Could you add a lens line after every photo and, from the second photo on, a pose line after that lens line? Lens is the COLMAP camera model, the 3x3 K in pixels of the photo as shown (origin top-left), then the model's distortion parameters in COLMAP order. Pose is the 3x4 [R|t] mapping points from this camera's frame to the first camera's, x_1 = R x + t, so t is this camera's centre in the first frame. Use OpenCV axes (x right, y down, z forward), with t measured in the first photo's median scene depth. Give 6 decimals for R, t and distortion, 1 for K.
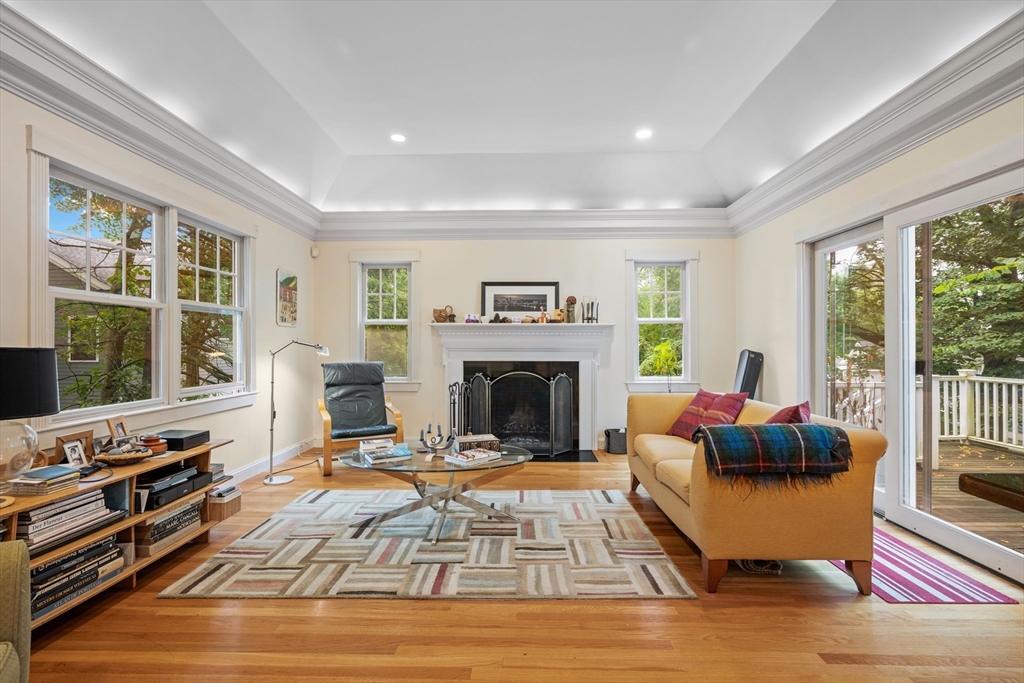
lens RADIAL K [[454.6, 0, 516.8], [0, 454.6, 344.4], [0, 0, 1]] dist [0.002805, 0.000182]
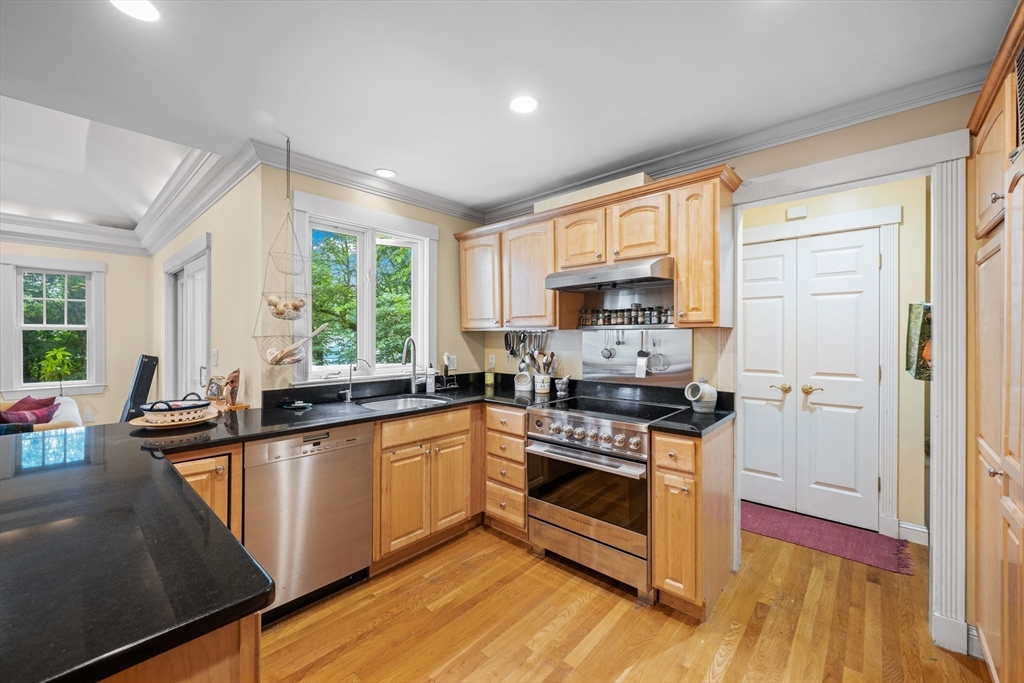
lens RADIAL K [[403.3, 0, 507.3], [0, 403.3, 335.4], [0, 0, 1]] dist [-0.003324, 0.000738]
pose [[0.655279, 0.004388, 0.755375, 0.402940], [-0.004332, 0.999989, -0.002051, -0.048570], [-0.755375, -0.001928, 0.655290, -0.488110]]
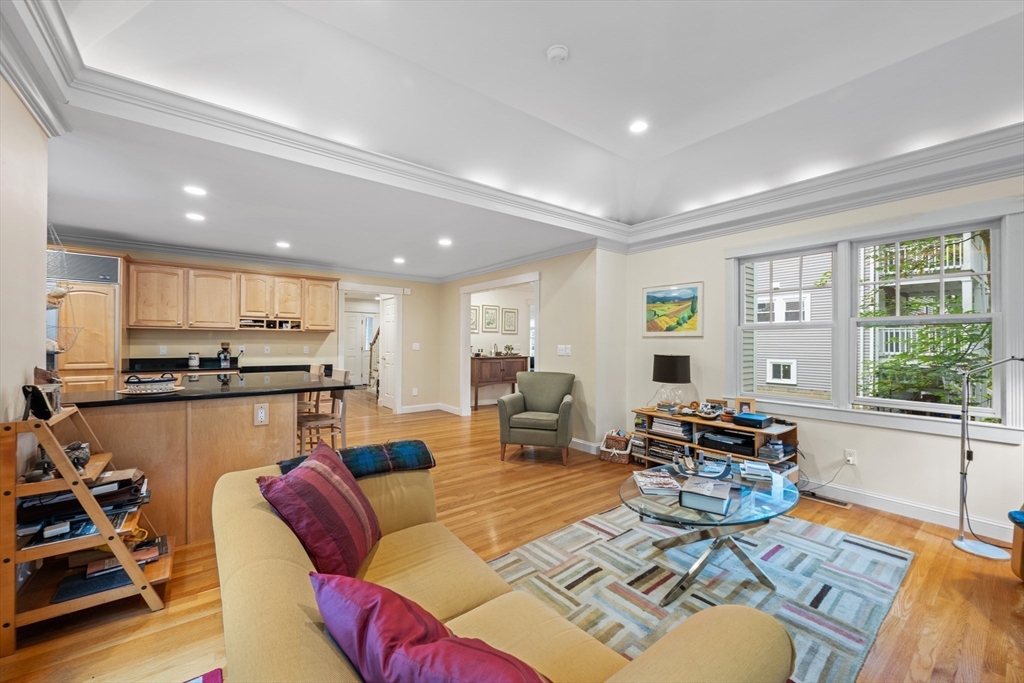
lens RADIAL K [[403.3, 0, 514.6], [0, 403.3, 341.0], [0, 0, 1]] dist [-0.003324, 0.000738]
pose [[-0.774250, -0.006445, -0.632847, 0.469028], [-0.005542, 0.999979, -0.003404, -0.027692], [0.632855, 0.000872, -0.774270, 1.044215]]
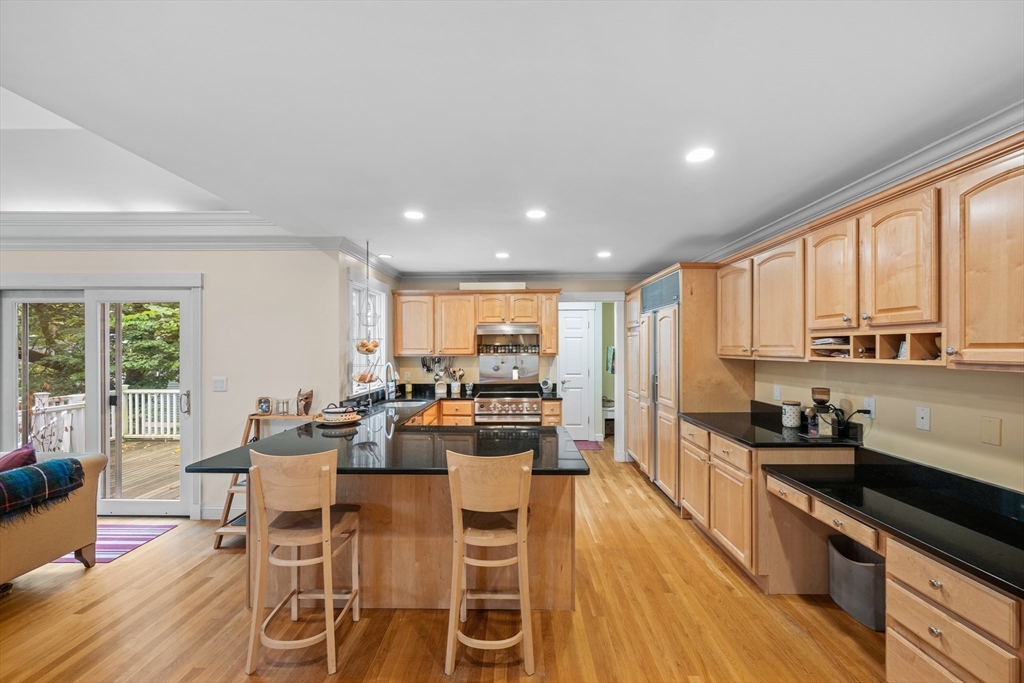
lens RADIAL K [[403.3, 0, 511.9], [0, 403.3, 348.7], [0, 0, 1]] dist [-0.003324, 0.000738]
pose [[-0.004708, -0.001244, 0.999988, -0.297535], [0.000275, 0.999999, 0.001246, -0.086023], [-0.999989, 0.000280, -0.004707, -0.193974]]
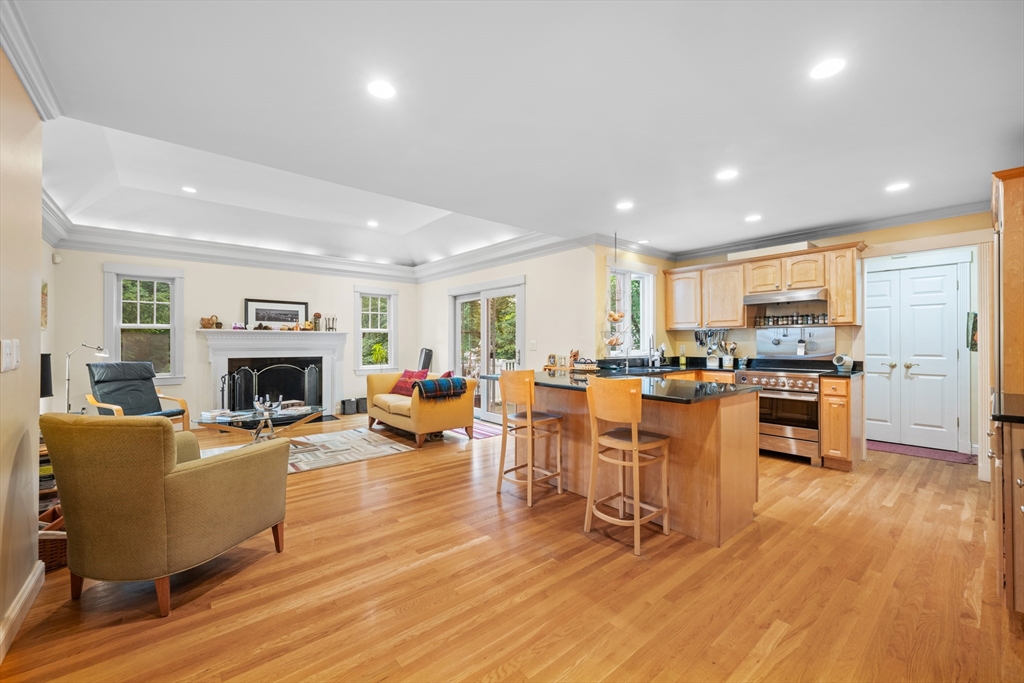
lens RADIAL K [[403.3, 0, 512.8], [0, 403.3, 339.9], [0, 0, 1]] dist [-0.003324, 0.000738]
pose [[0.751861, 0.003992, 0.659310, -0.356403], [-0.002090, 0.999991, -0.003672, -0.018290], [-0.659319, 0.001383, 0.751862, -0.545386]]
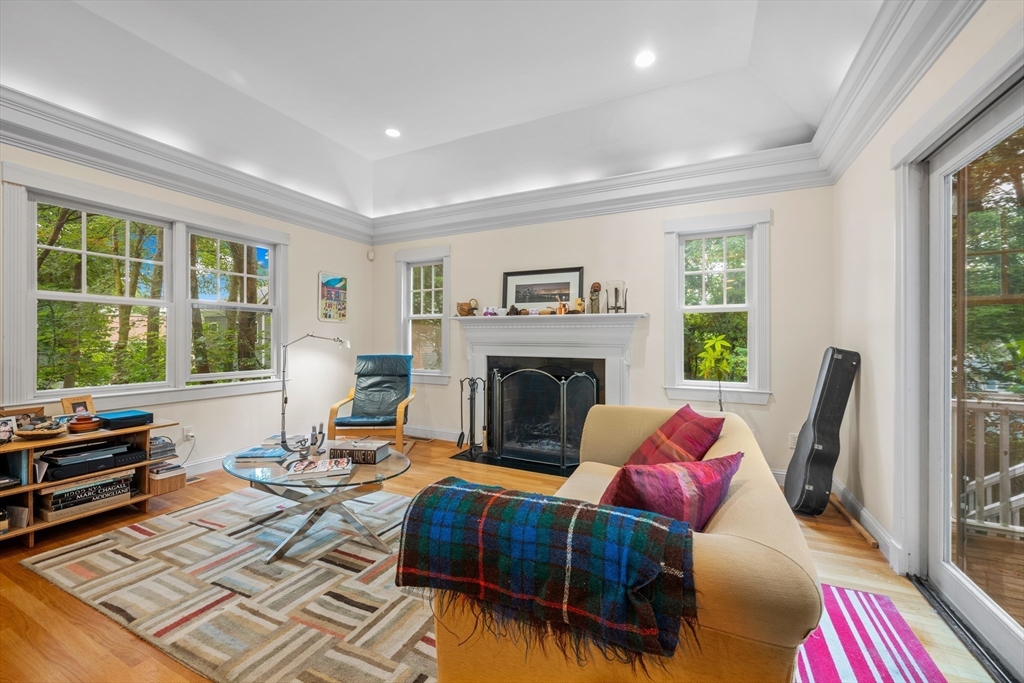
lens RADIAL K [[403.3, 0, 516.3], [0, 403.3, 341.5], [0, 0, 1]] dist [-0.003324, 0.000738]
pose [[0.911006, 0.005570, -0.412355, 0.394683], [-0.003618, 0.999978, 0.005514, 0.002173], [0.412377, -0.003531, 0.911007, 0.331704]]
